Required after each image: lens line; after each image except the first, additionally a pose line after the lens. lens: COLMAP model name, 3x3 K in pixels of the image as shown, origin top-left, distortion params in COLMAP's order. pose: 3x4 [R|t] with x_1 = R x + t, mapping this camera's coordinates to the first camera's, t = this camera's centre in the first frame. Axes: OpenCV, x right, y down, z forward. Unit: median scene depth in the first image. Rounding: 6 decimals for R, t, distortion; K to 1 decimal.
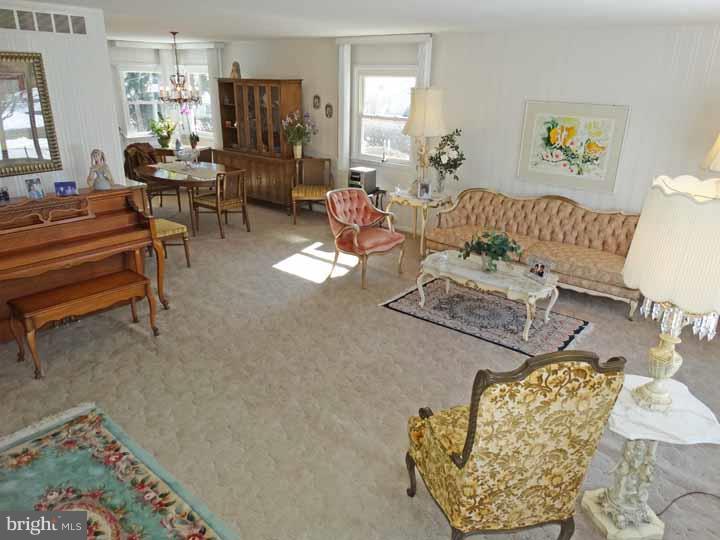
lens RADIAL K [[522.0, 0, 359.5], [0, 522.0, 254.4], [0, 0, 1]] dist [-0.006894, -0.002453]
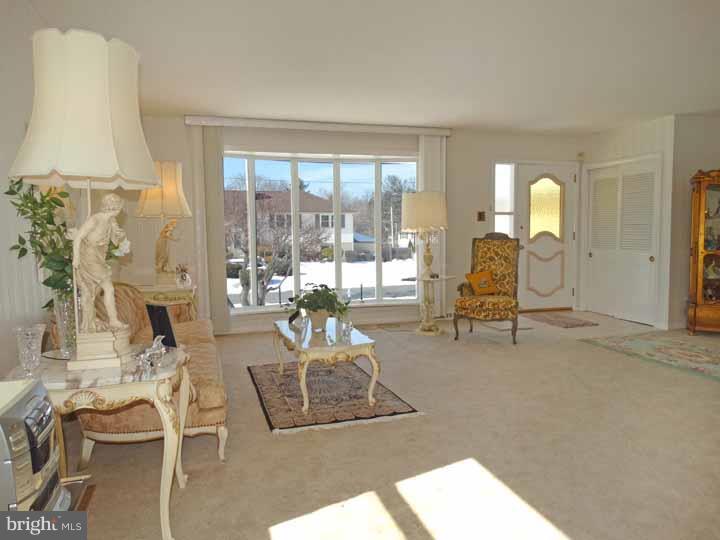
lens RADIAL K [[523.9, 0, 360.0], [0, 523.9, 270.0], [0, 0, 1]] dist [-0.002354, -0.000416]
pose [[-0.844251, -0.056722, 0.532938, -0.224062], [0.155698, 0.925541, 0.345156, -0.297015], [-0.512834, 0.374375, -0.772557, 1.351149]]
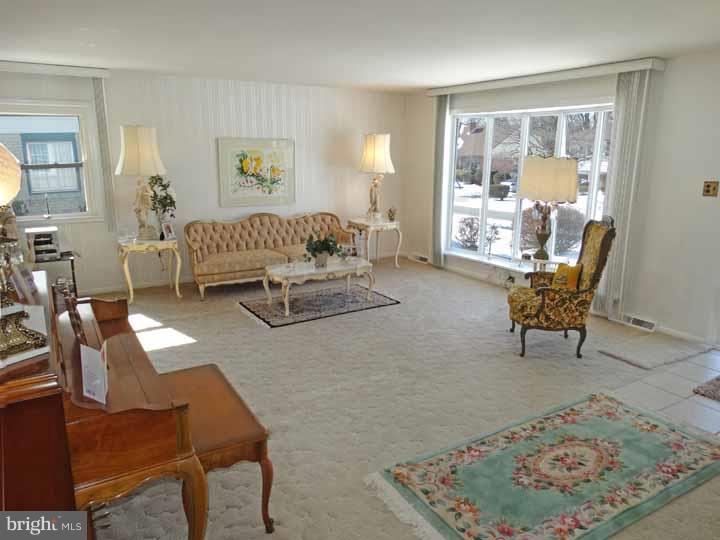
lens RADIAL K [[523.9, 0, 360.0], [0, 523.9, 270.0], [0, 0, 1]] dist [-0.002354, -0.000416]
pose [[0.317334, -0.239342, 0.917613, -0.746635], [0.303648, 0.942326, 0.140778, -0.093029], [-0.898386, 0.233958, 0.371708, 0.378556]]
